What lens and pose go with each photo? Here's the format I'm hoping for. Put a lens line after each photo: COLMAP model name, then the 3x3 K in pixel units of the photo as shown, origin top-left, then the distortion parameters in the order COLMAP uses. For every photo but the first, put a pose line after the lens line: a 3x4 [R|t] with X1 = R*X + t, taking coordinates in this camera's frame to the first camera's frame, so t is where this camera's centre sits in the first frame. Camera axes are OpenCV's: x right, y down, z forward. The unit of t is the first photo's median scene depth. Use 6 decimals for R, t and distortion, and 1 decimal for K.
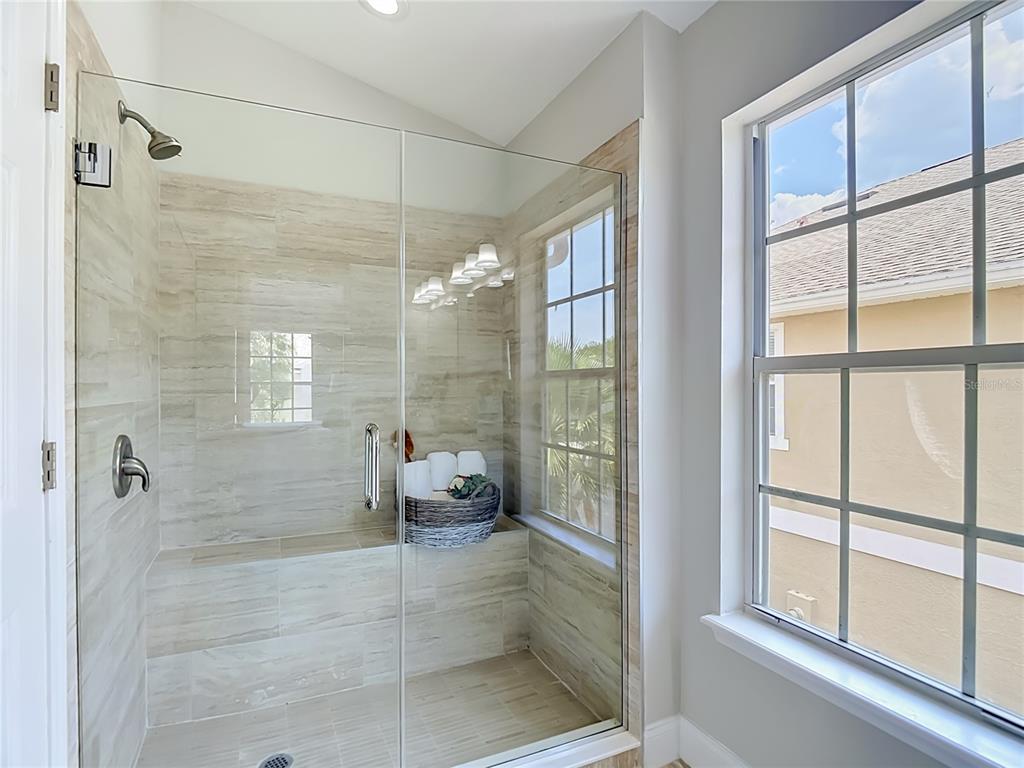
lens RADIAL K [[542.2, 0, 515.7], [0, 542.2, 384.1], [0, 0, 1]] dist [0.001168, -0.020666]
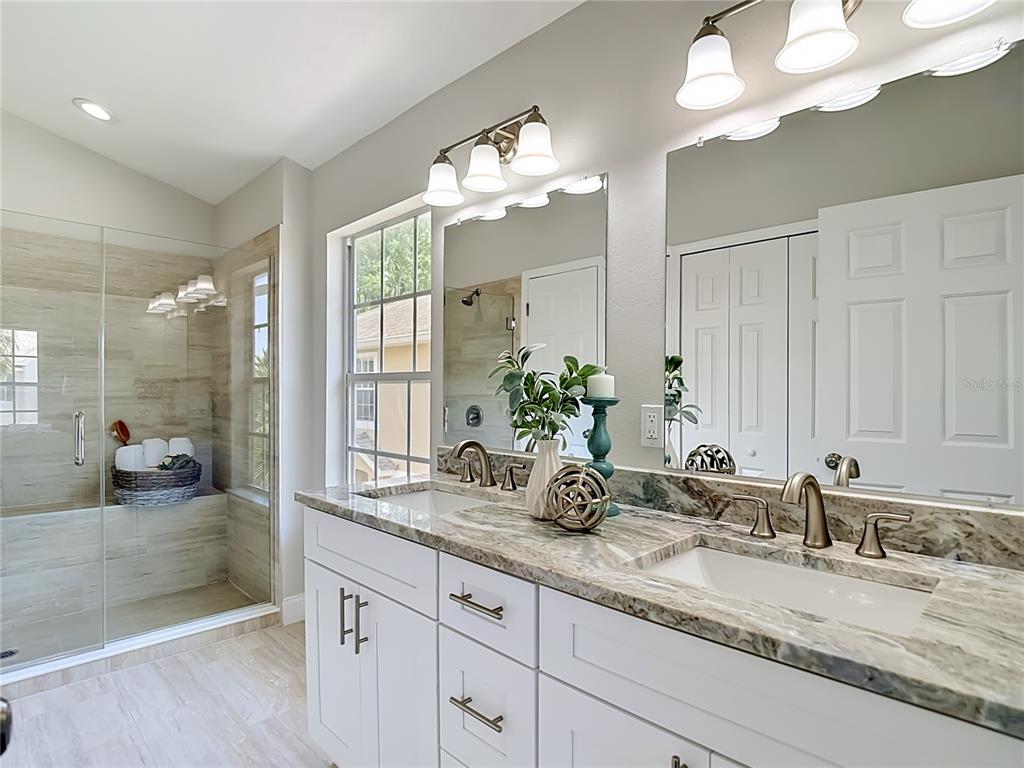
lens RADIAL K [[532.1, 0, 512.1], [0, 532.1, 397.2], [0, 0, 1]] dist [-0.066324, 0.017860]
pose [[0.925345, 0.006711, 0.379067, 0.197143], [-0.012621, 0.999834, 0.013109, -0.001775], [-0.378916, -0.016914, 0.925276, -0.501650]]
